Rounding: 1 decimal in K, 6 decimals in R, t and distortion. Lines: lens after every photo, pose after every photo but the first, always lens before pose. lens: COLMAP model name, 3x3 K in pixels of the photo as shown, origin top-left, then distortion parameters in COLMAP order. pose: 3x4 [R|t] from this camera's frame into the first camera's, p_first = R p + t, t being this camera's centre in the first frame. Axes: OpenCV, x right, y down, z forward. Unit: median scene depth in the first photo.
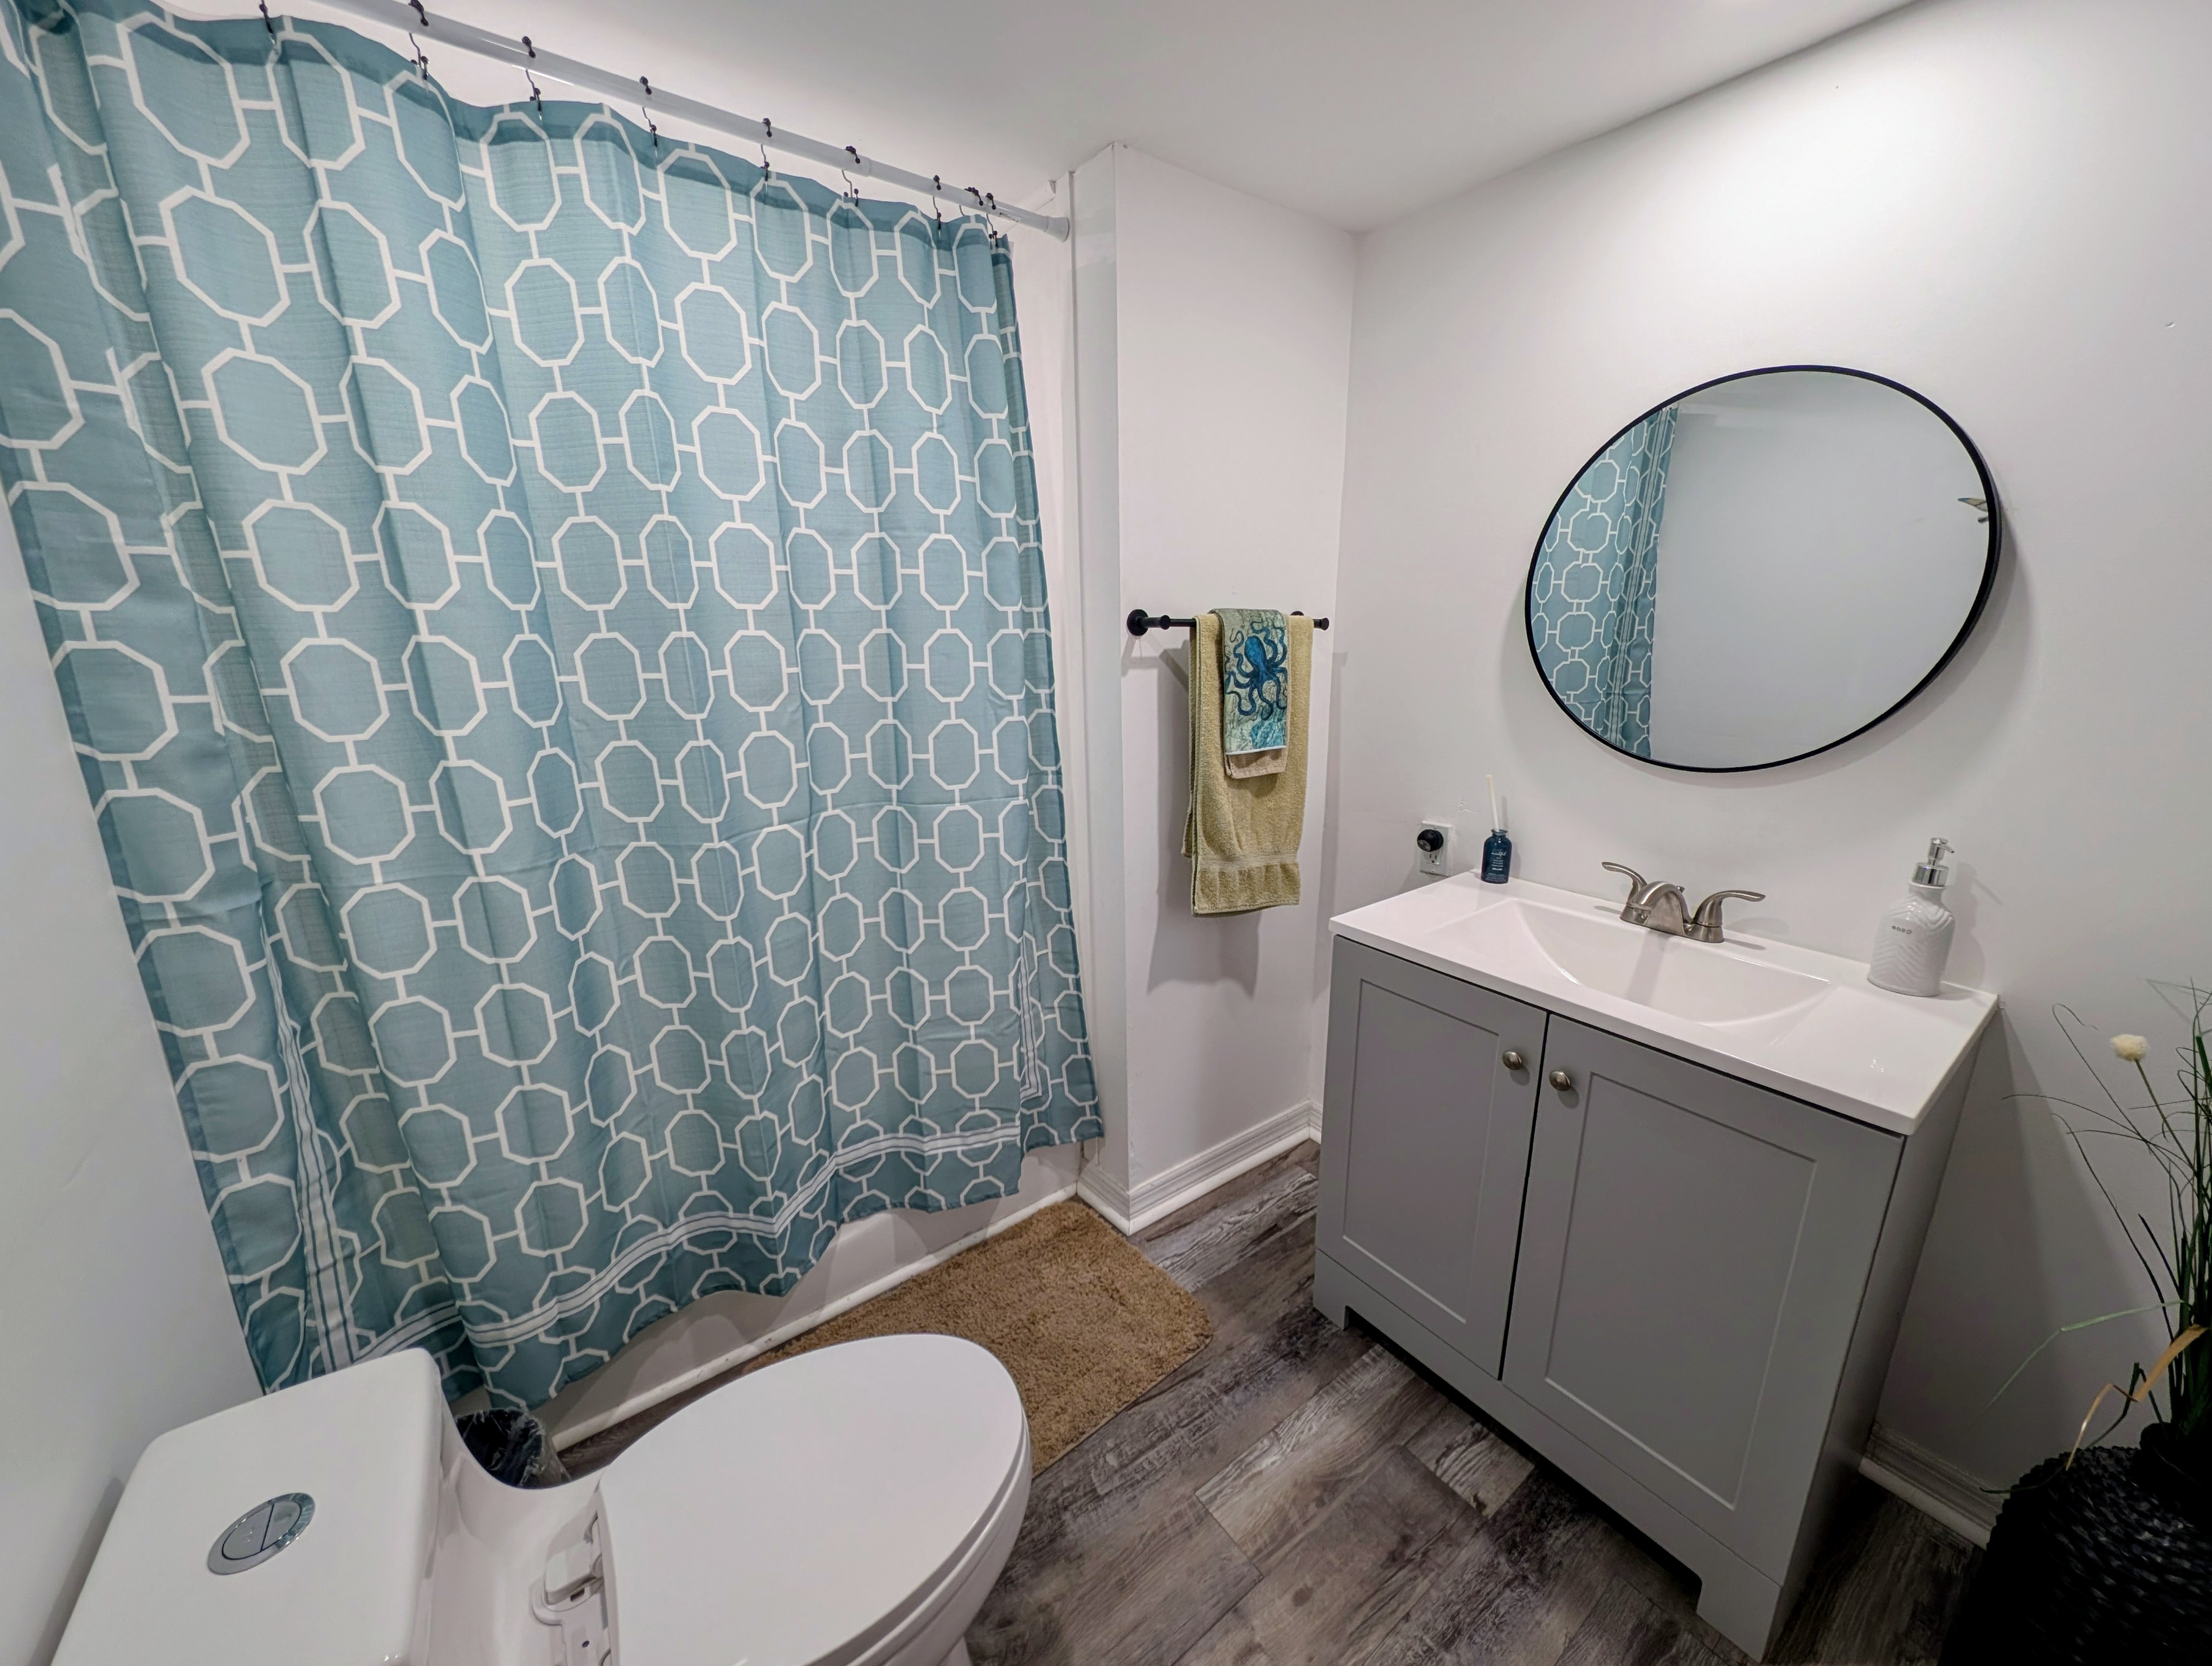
lens RADIAL K [[853.5, 0, 1085.9], [0, 853.5, 825.4], [0, 0, 1]] dist [0.005302, -0.002619]
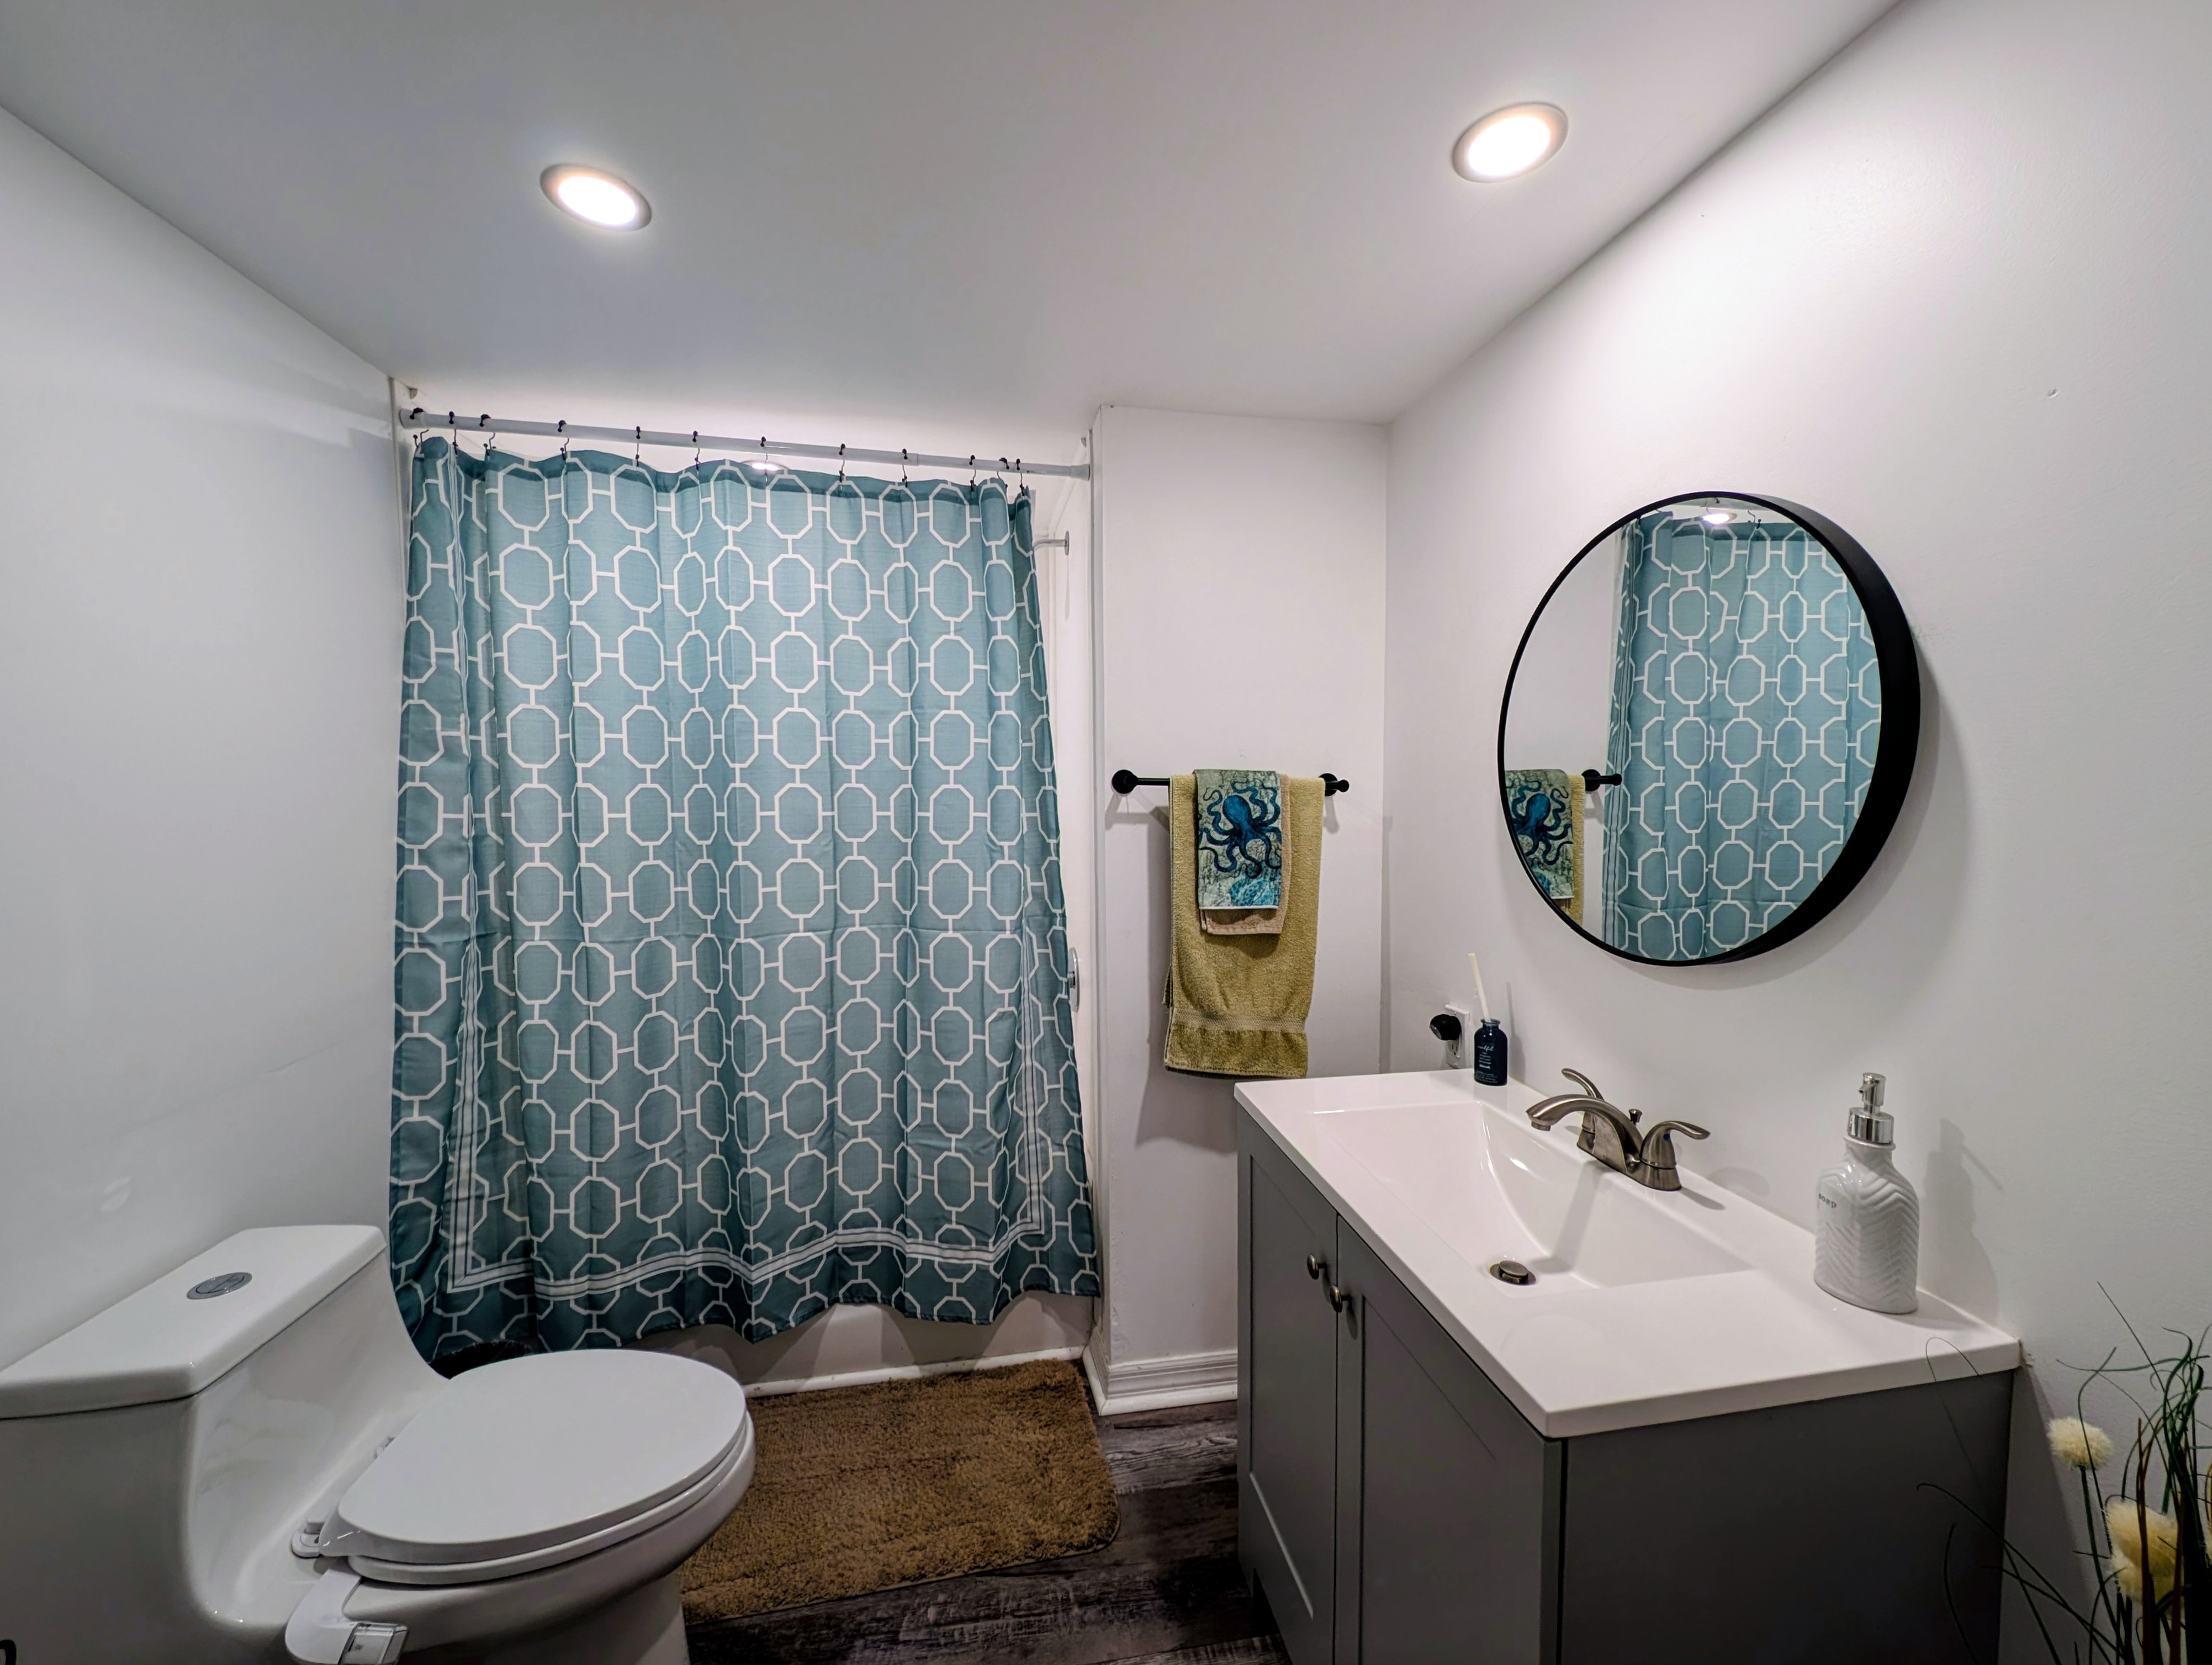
lens RADIAL K [[853.2, 0, 1064.5], [0, 853.2, 811.7], [0, 0, 1]] dist [0.005302, -0.002619]
pose [[0.891068, 0.023666, -0.453253, 0.582851], [-0.117726, 0.976512, -0.180456, 0.007522], [0.438336, 0.214159, 0.872925, 0.021285]]
